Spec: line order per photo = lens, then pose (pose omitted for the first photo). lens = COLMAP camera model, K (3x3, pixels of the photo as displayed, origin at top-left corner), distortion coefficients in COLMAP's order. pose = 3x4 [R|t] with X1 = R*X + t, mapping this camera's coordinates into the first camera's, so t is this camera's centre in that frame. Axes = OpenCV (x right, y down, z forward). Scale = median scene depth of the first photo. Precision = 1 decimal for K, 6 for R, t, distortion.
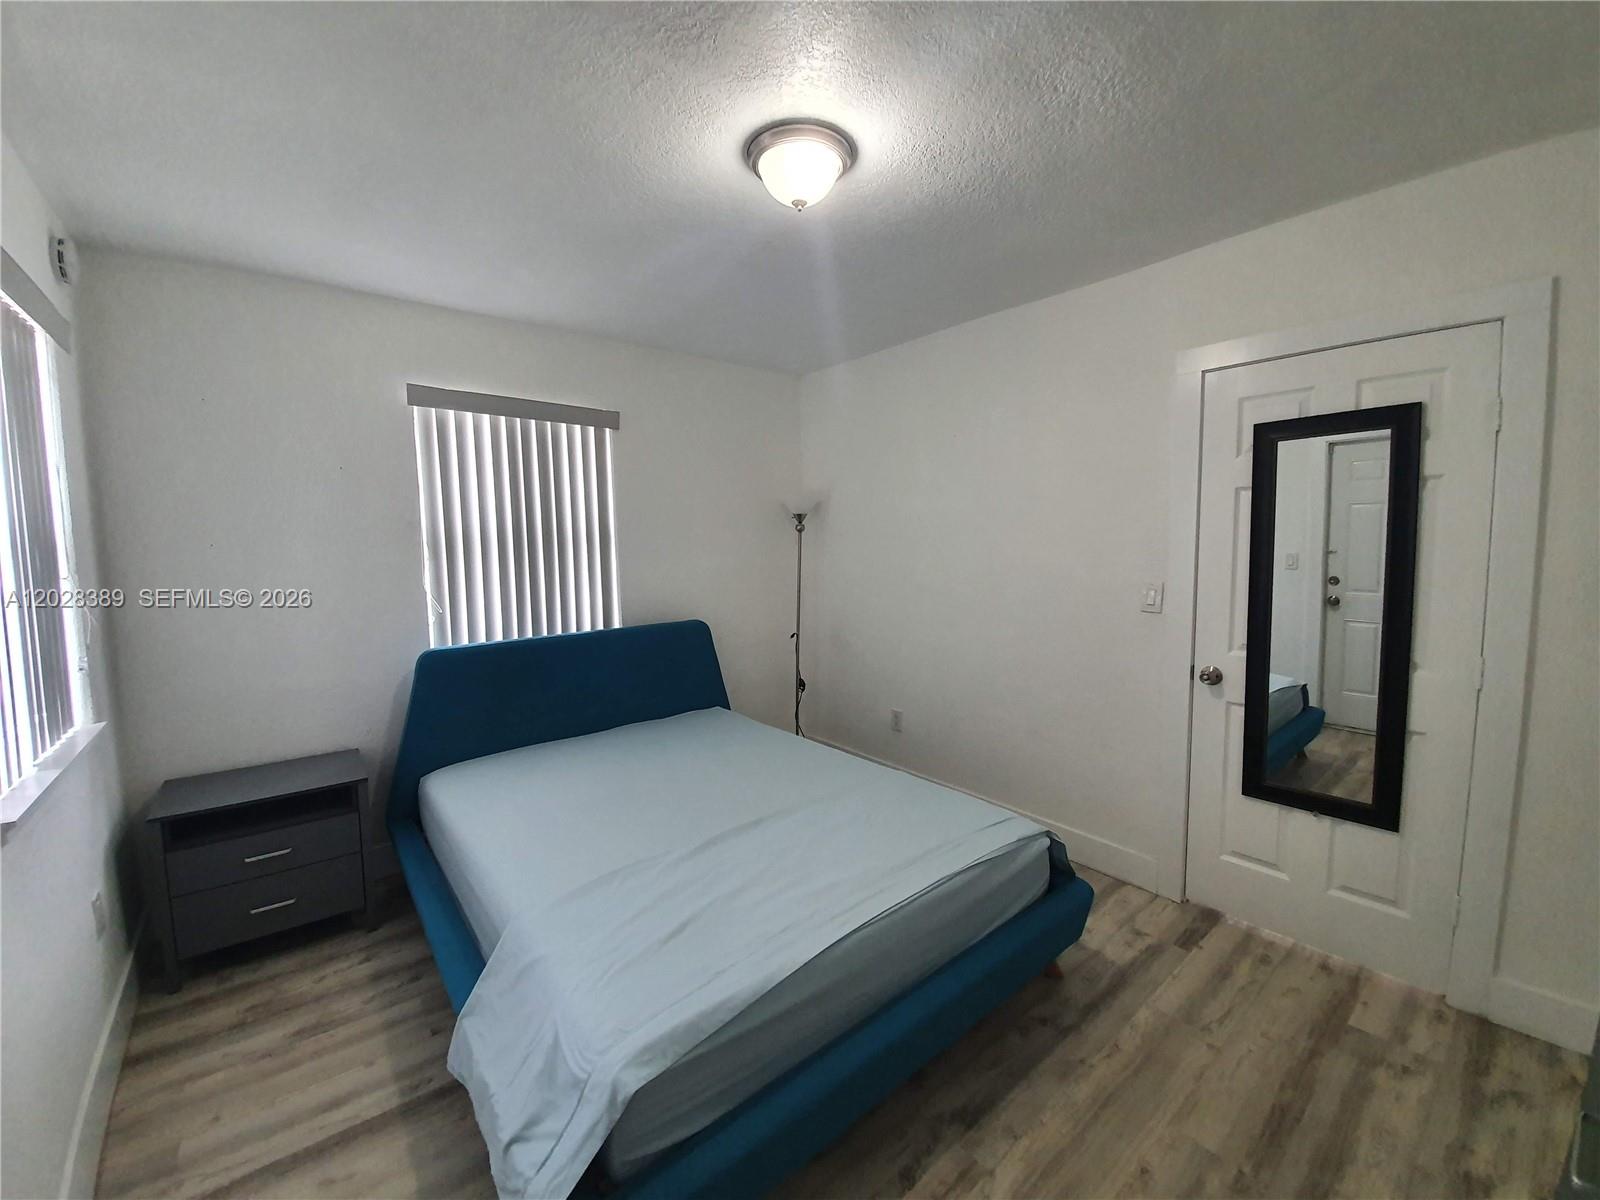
lens RADIAL K [[636.9, 0, 800.0], [0, 636.9, 600.0], [0, 0, 1]] dist [-0.000060, -0.000122]
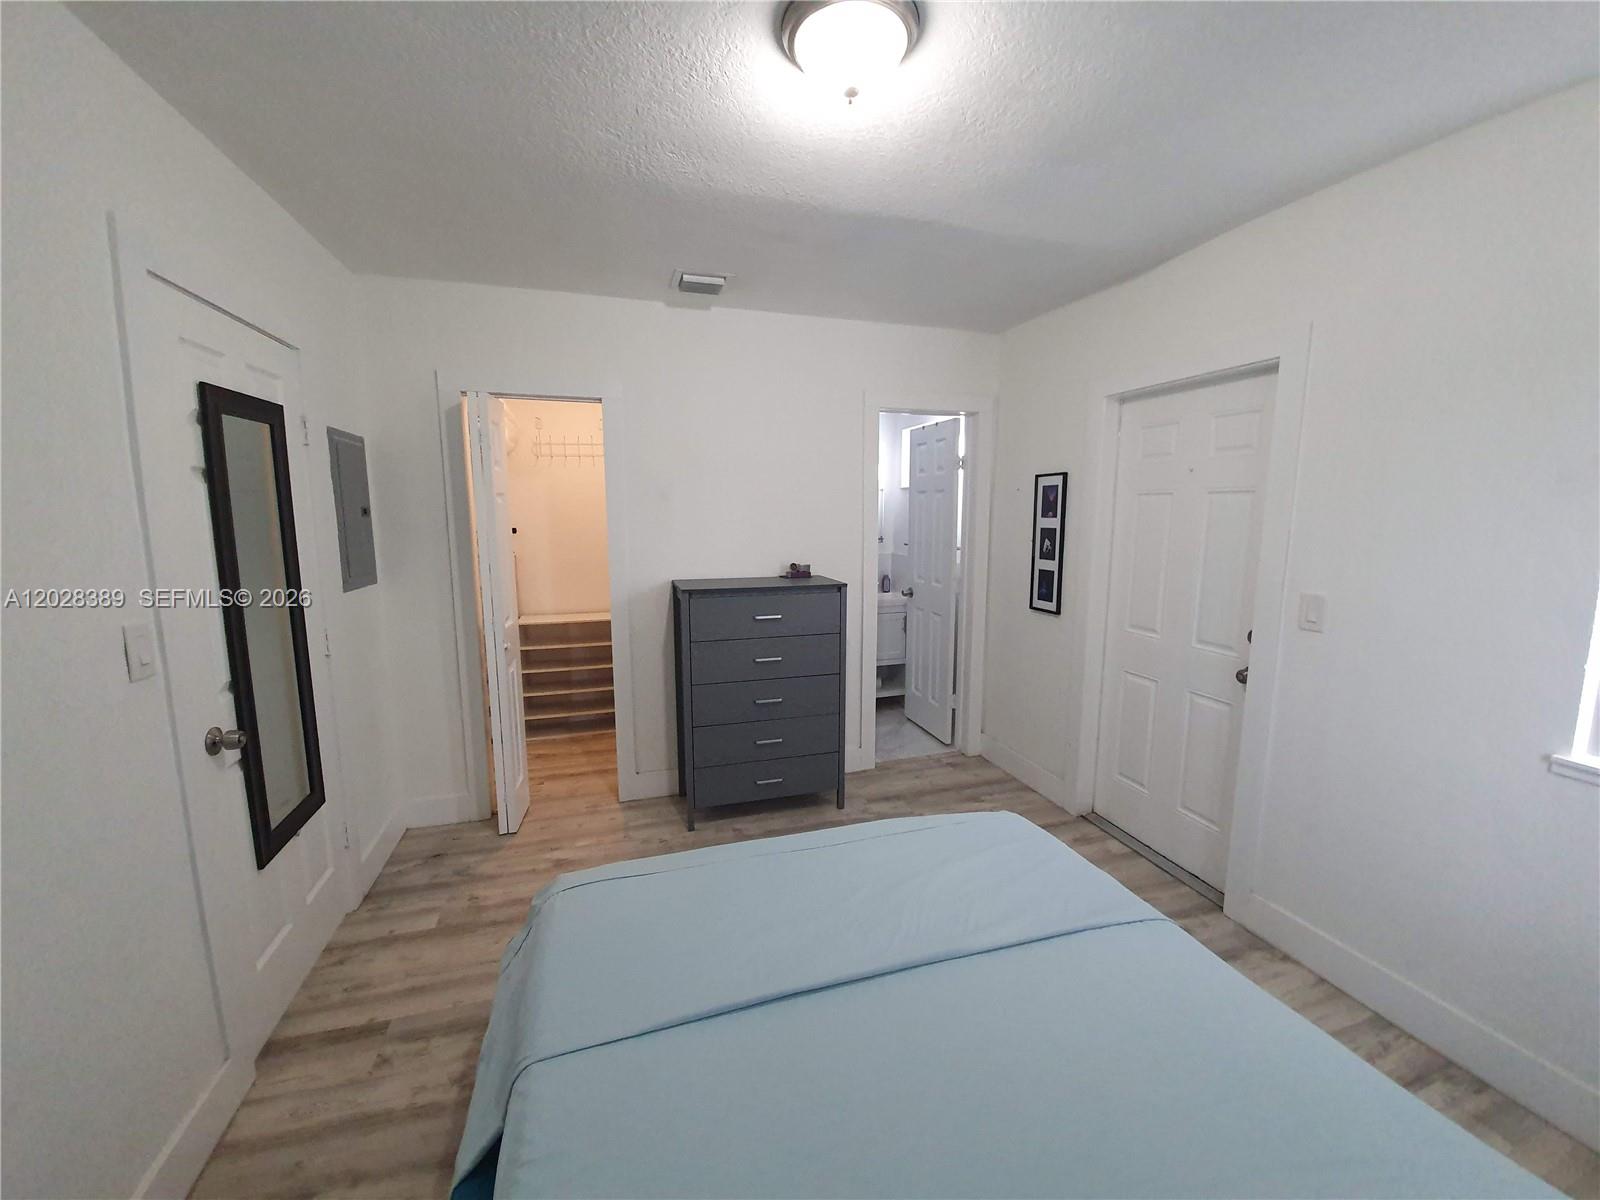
lens RADIAL K [[636.9, 0, 800.0], [0, 636.9, 600.0], [0, 0, 1]] dist [-0.000060, -0.000122]
pose [[-0.923664, -0.049709, 0.379965, -0.215153], [0.037183, 0.975246, 0.217976, -0.181658], [-0.381395, 0.215465, -0.898951, 1.567300]]
